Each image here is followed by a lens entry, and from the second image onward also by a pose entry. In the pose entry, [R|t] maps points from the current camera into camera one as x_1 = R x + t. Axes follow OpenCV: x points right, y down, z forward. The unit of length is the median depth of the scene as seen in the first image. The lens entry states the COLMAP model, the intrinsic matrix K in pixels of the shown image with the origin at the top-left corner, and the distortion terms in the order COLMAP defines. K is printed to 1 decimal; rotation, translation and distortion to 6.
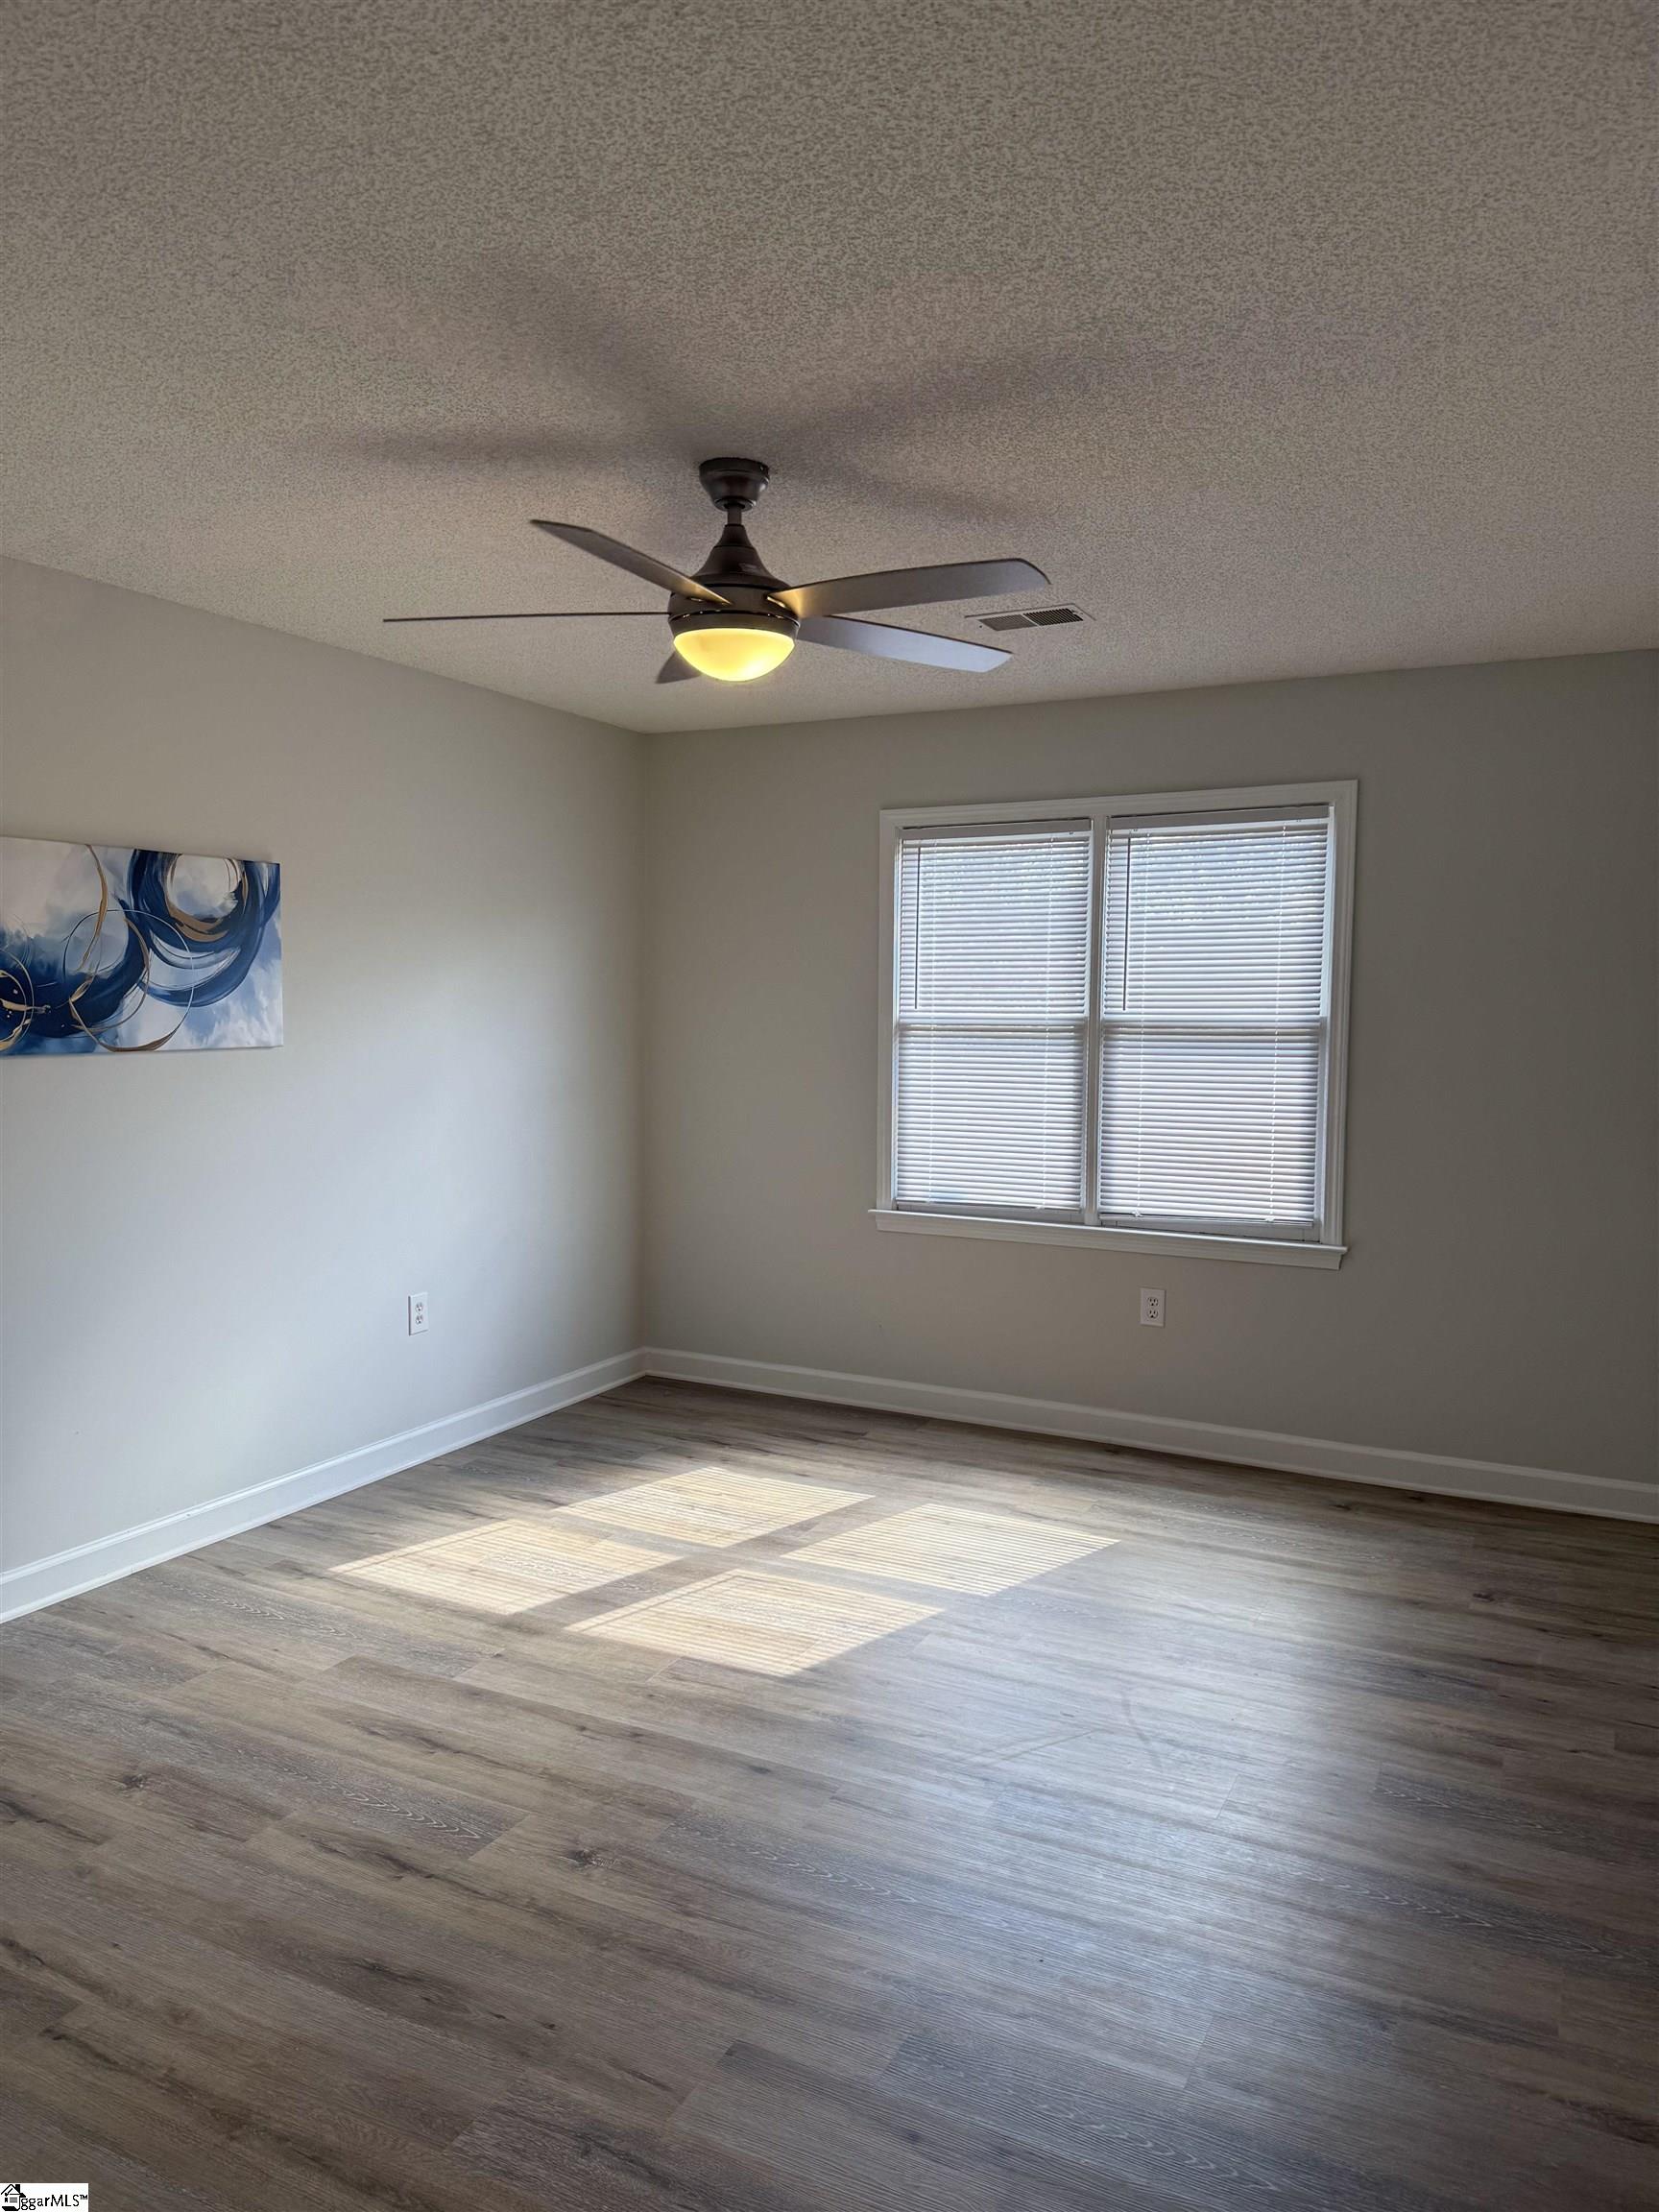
lens RADIAL K [[1563.6, 0, 833.0], [0, 1563.6, 1094.0], [0, 0, 1]] dist [0.038215, -0.030044]
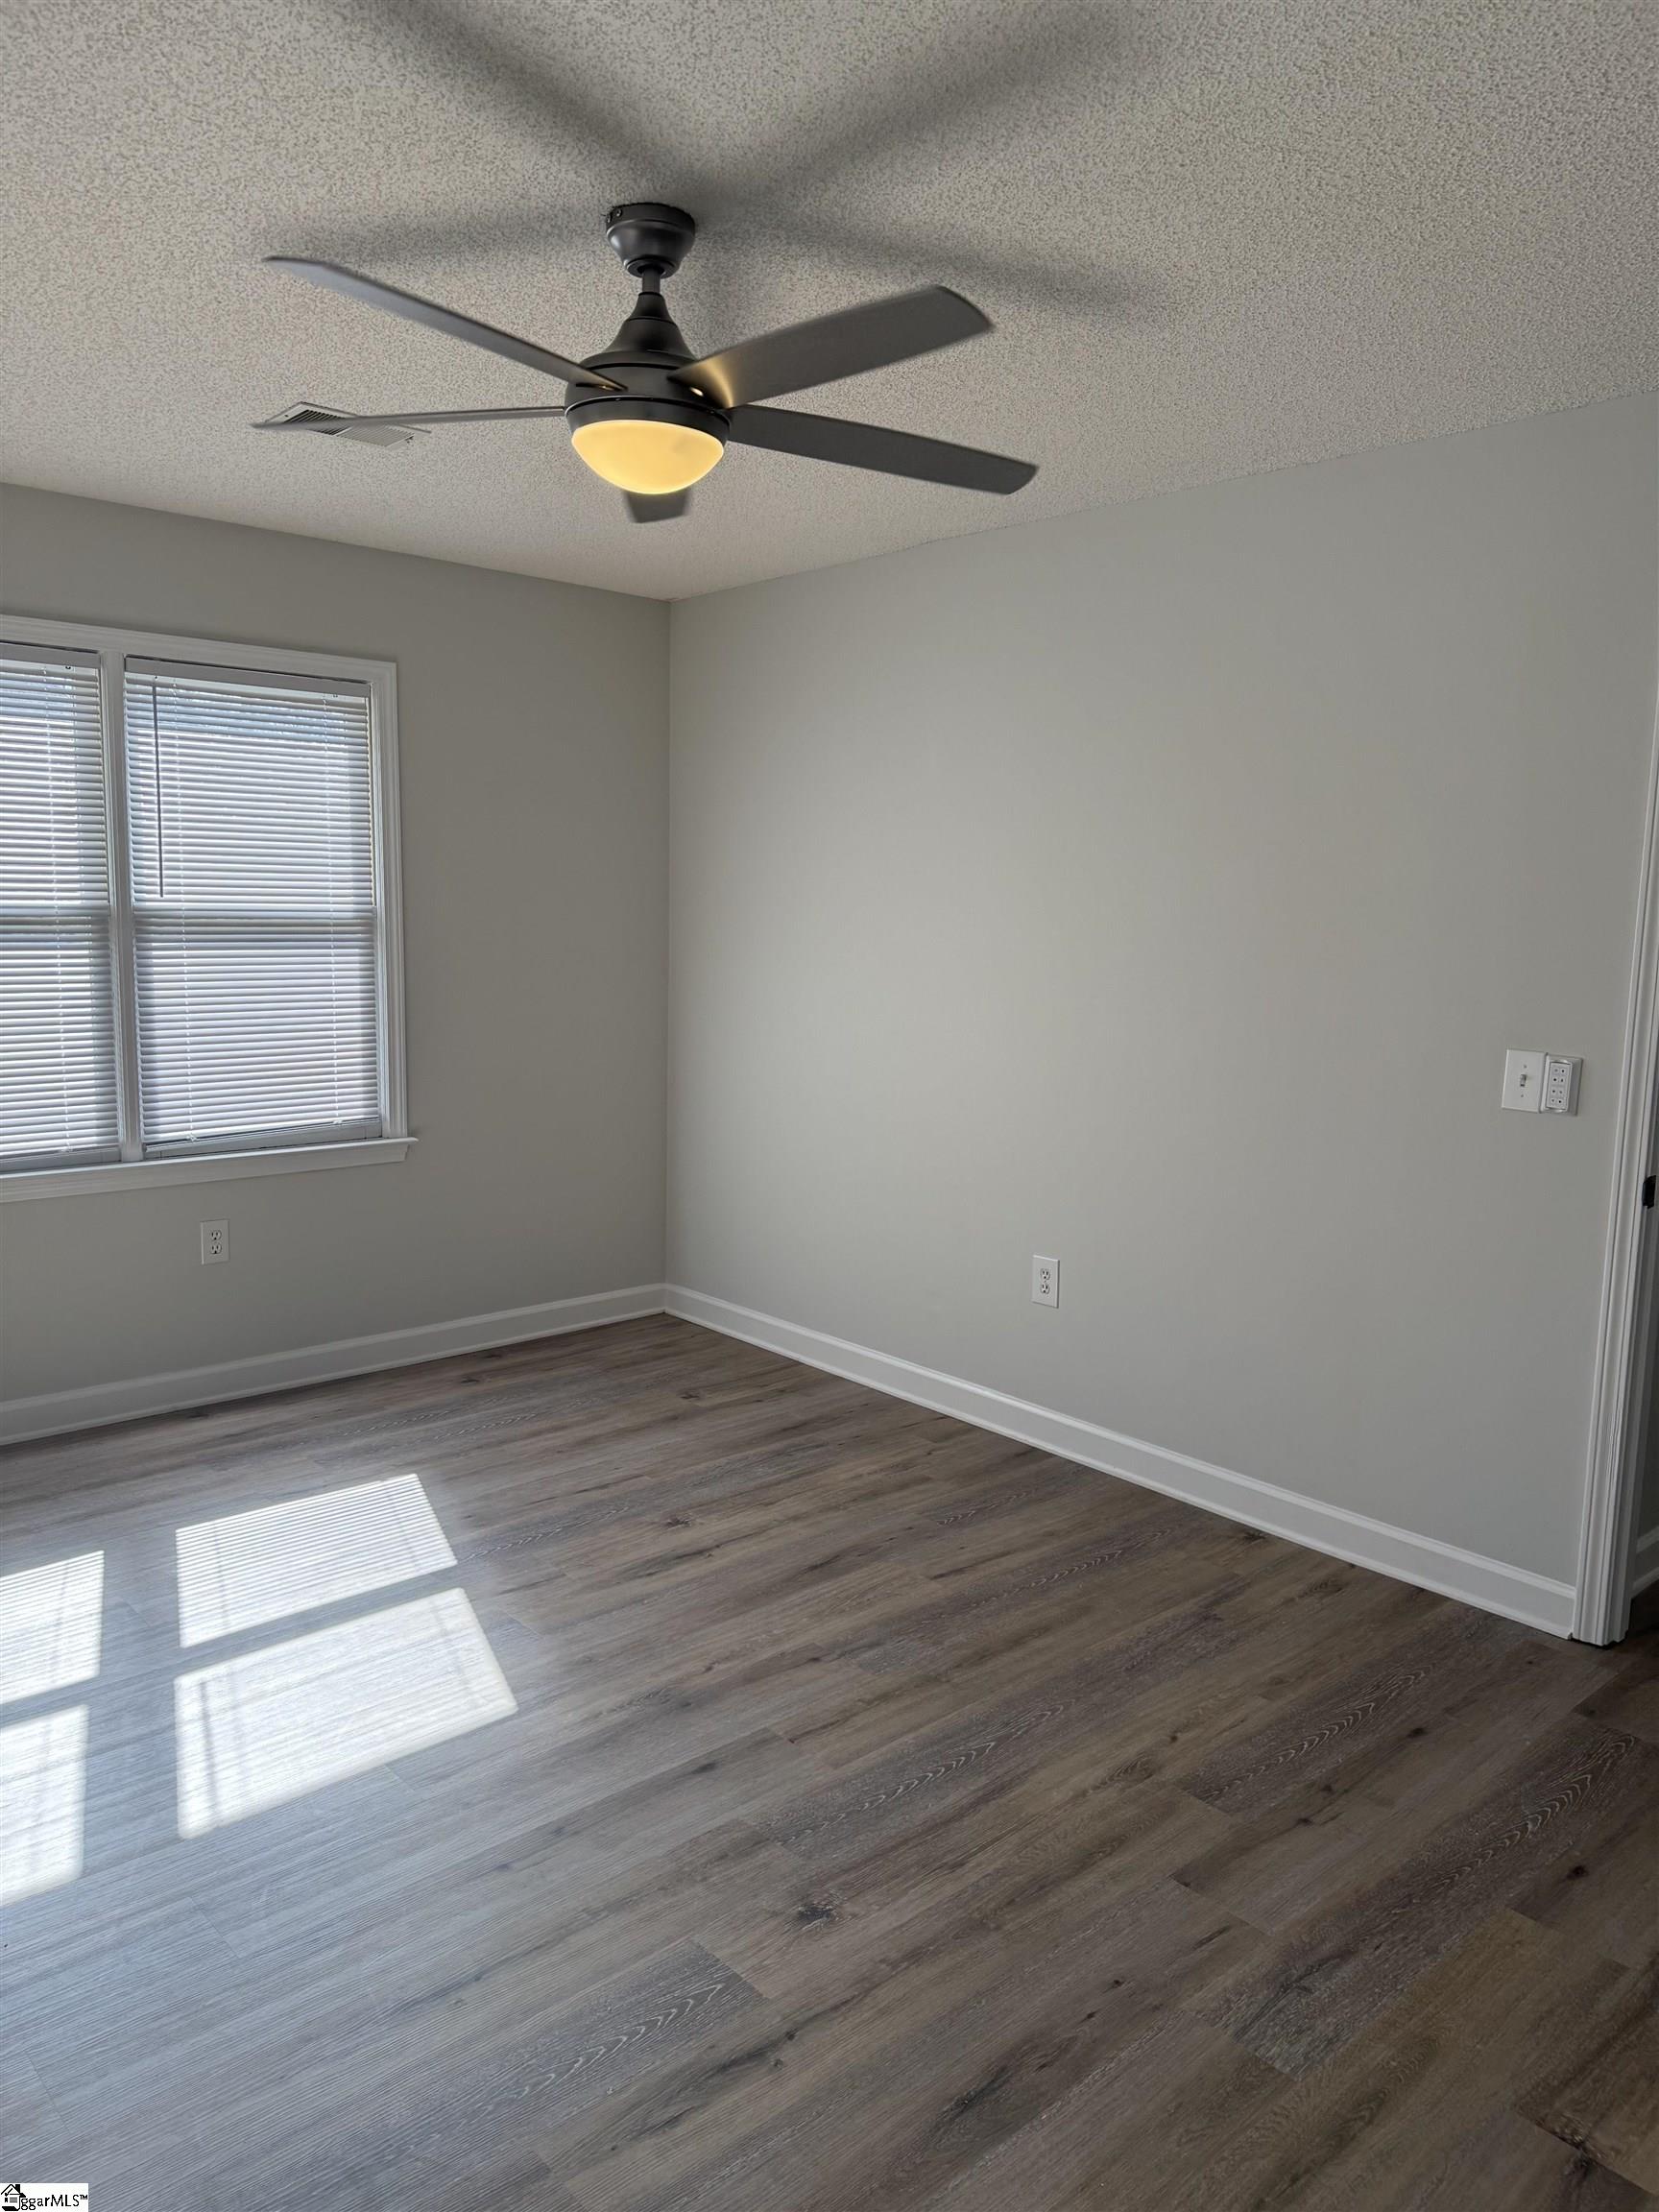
lens RADIAL K [[1563.6, 0, 831.4], [0, 1563.6, 1093.2], [0, 0, 1]] dist [0.038215, -0.030044]
pose [[0.365397, -0.119708, 0.923123, -0.595312], [0.047649, 0.992802, 0.109883, -0.032728], [-0.929632, 0.003835, 0.368471, 0.452475]]
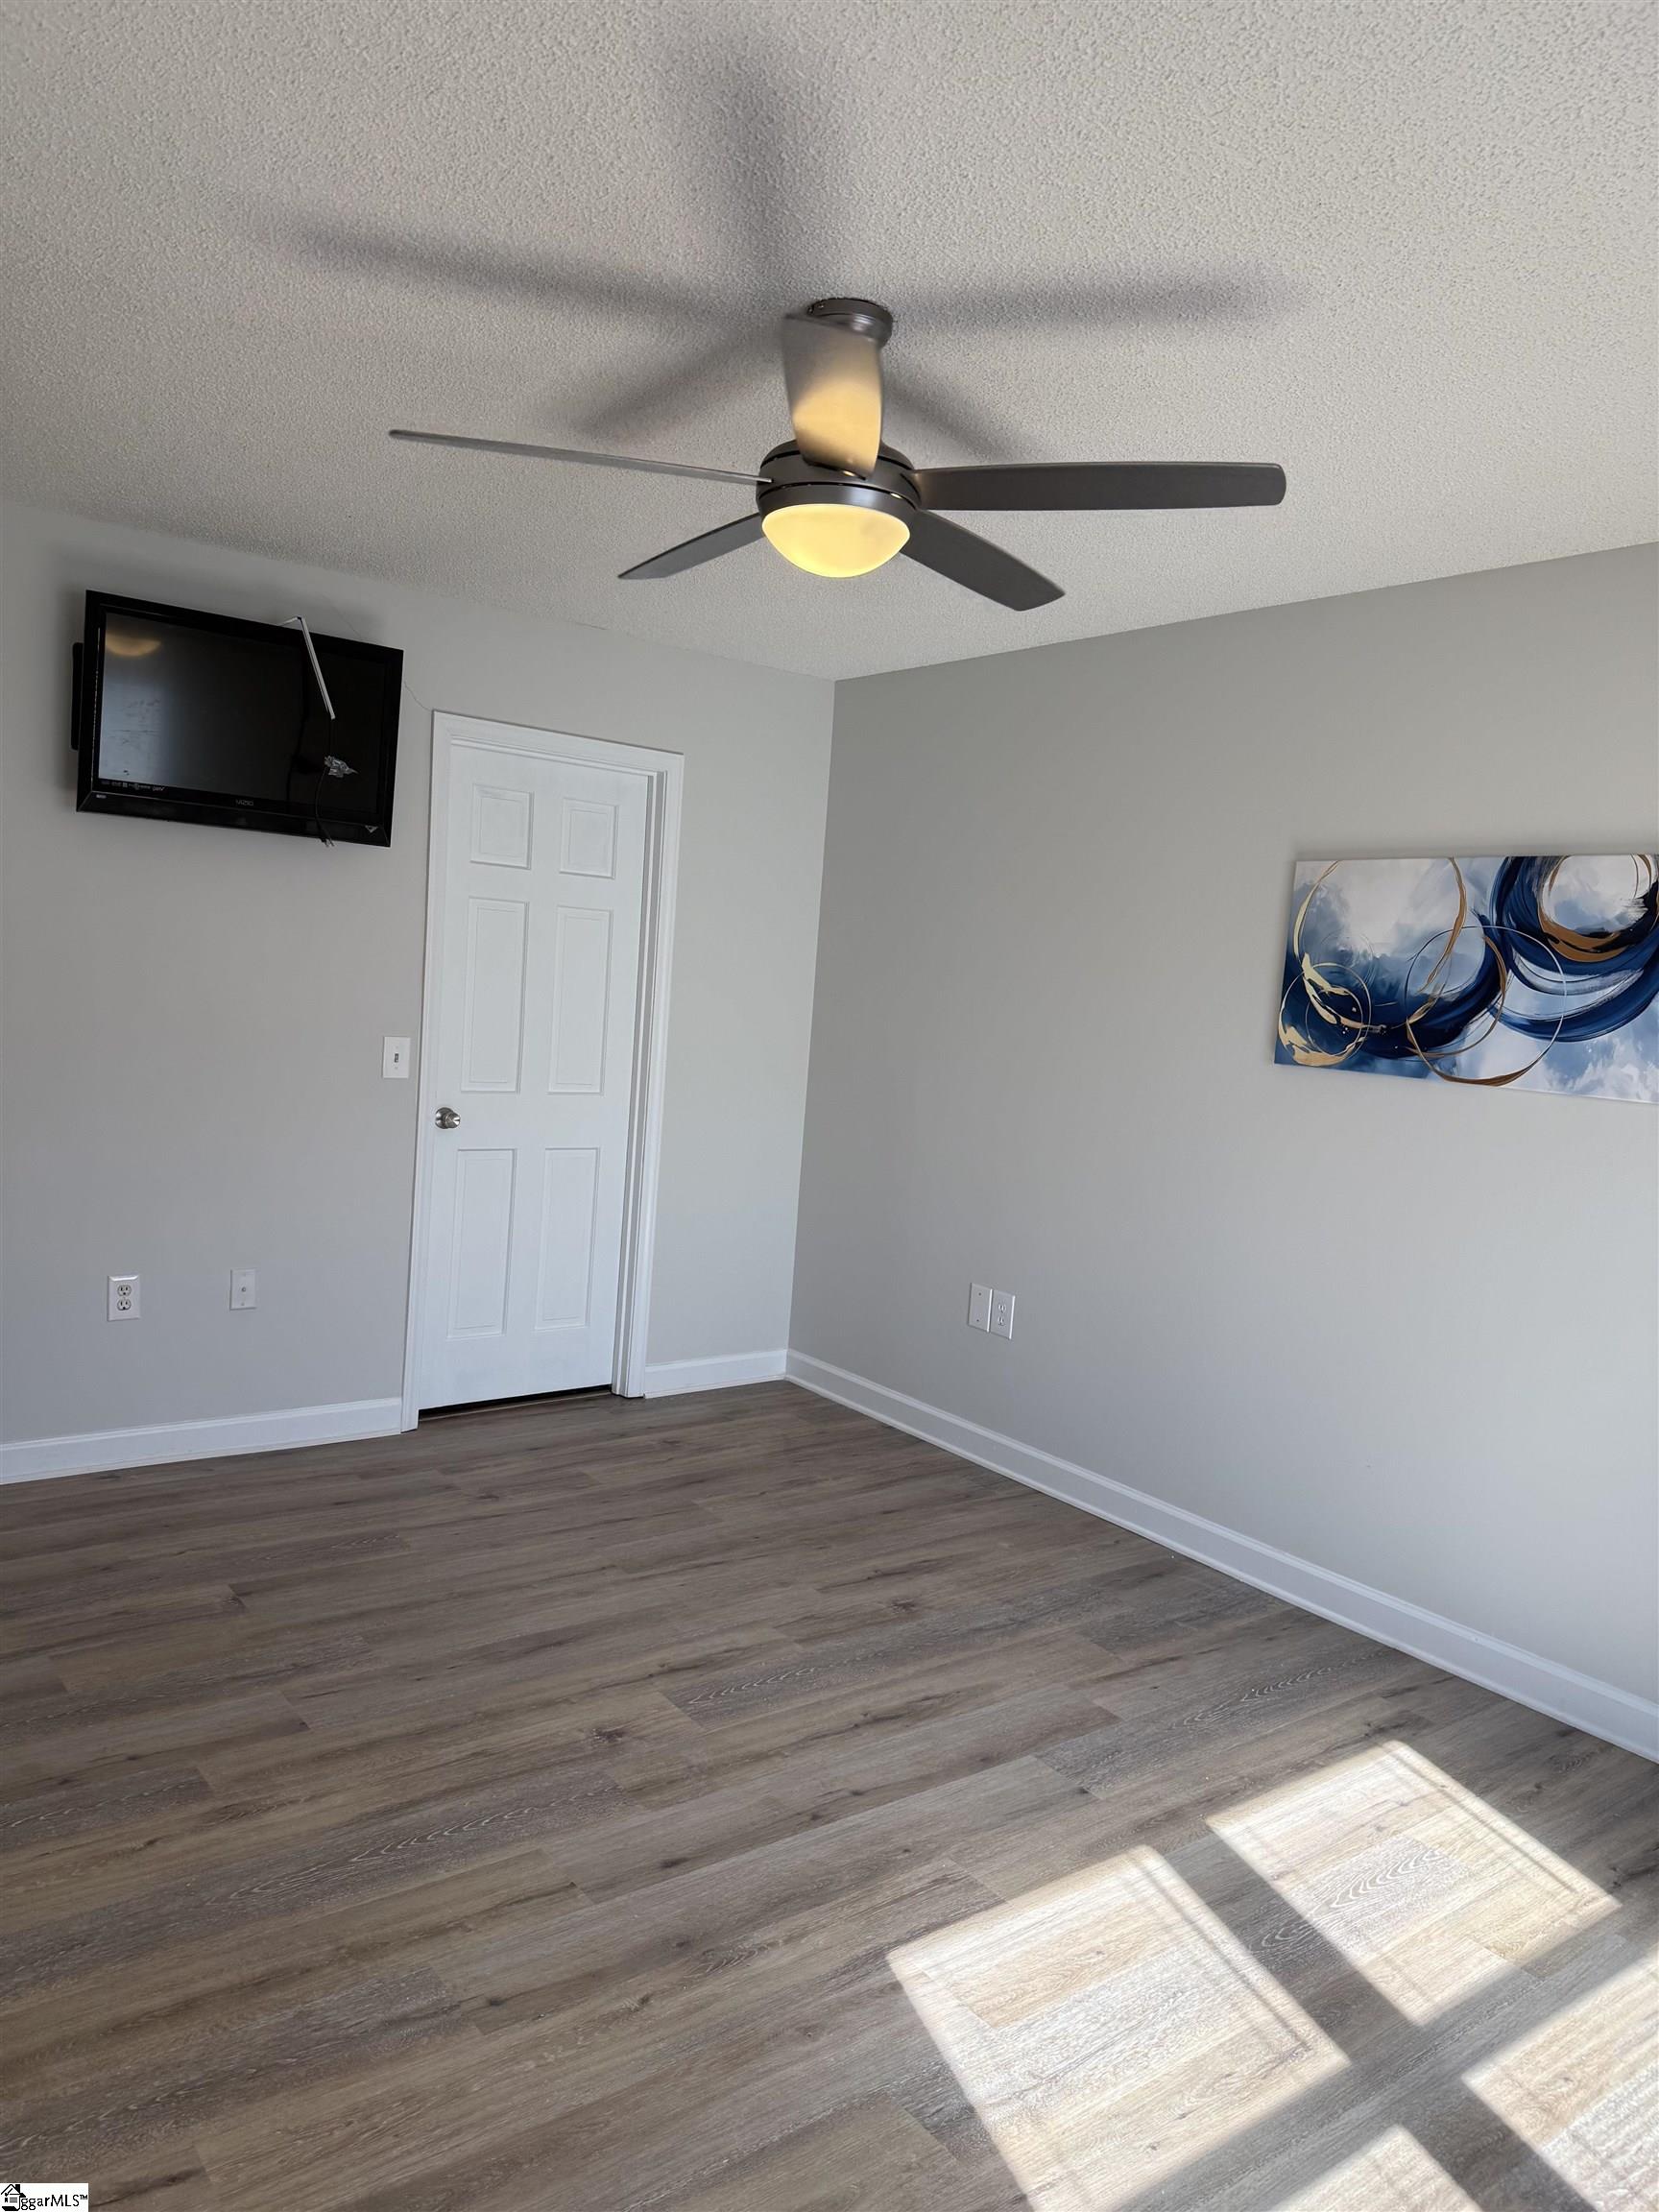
lens RADIAL K [[1563.6, 0, 836.2], [0, 1563.6, 1113.3], [0, 0, 1]] dist [0.038215, -0.030044]
pose [[-0.430734, 0.039486, -0.901615, 0.500829], [-0.136295, 0.984738, 0.108239, -0.056393], [0.892128, 0.169508, -0.418778, 1.023407]]
